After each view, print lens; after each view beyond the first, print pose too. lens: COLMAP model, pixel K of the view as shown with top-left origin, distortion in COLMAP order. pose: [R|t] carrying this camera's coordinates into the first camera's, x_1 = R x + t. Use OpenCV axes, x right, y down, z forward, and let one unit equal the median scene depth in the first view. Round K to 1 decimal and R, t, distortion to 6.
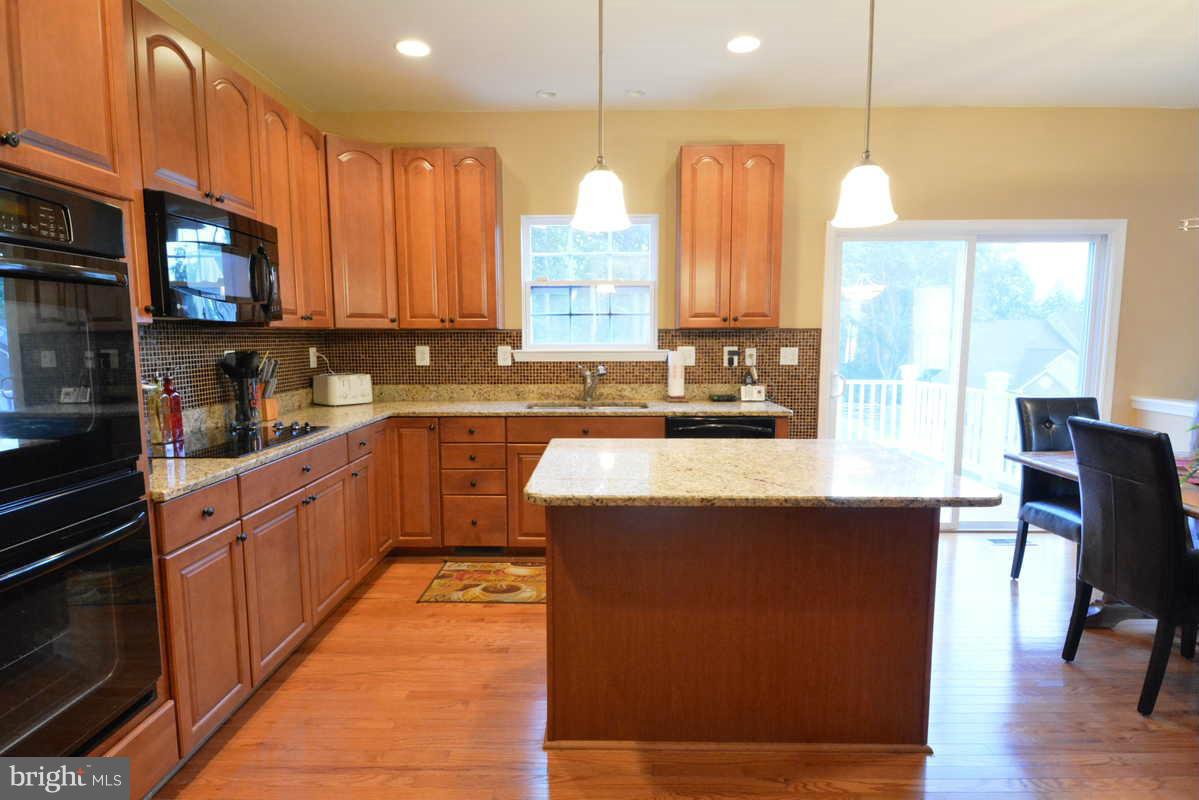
lens RADIAL K [[638.1, 0, 591.6], [0, 638.1, 404.1], [0, 0, 1]] dist [-0.003492, -0.001417]
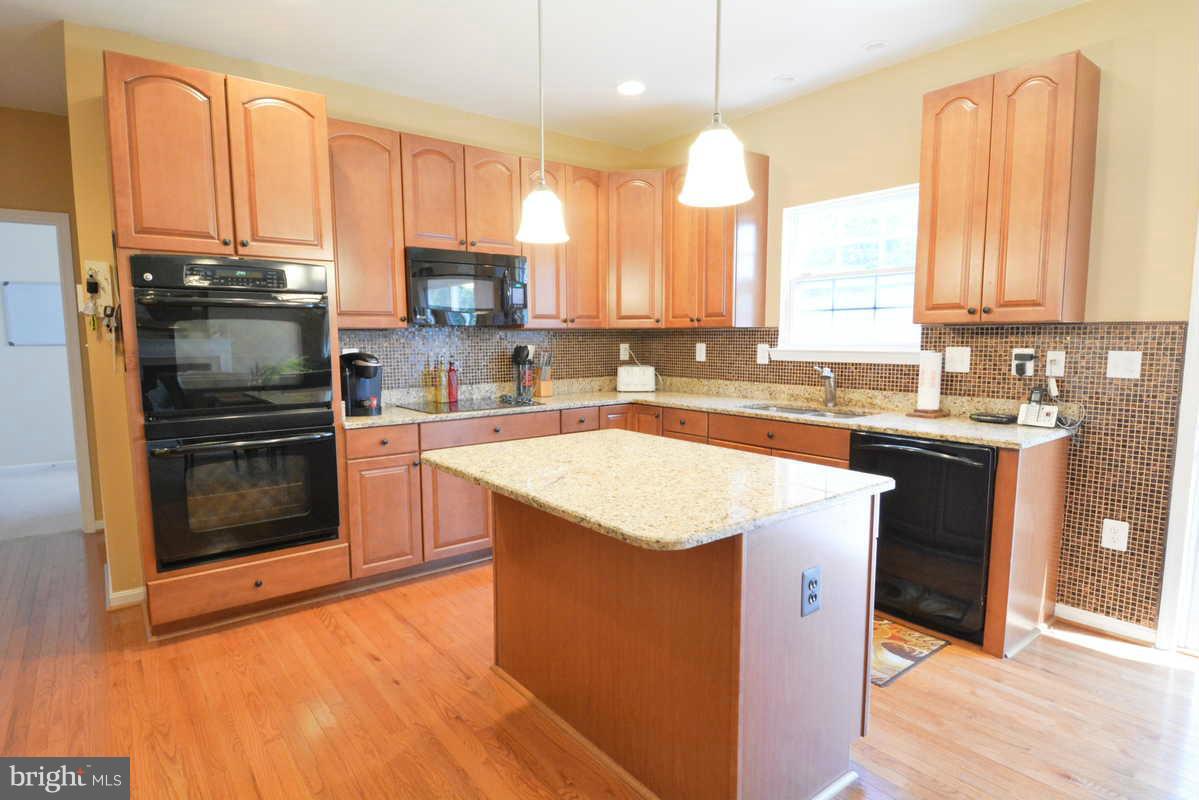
lens RADIAL K [[638.1, 0, 591.6], [0, 638.1, 404.1], [0, 0, 1]] dist [-0.003492, -0.001417]
pose [[0.628813, 0.083009, -0.773113, 0.472987], [-0.078378, 0.995988, 0.043190, -0.020166], [0.773597, 0.033437, 0.632796, 0.169740]]
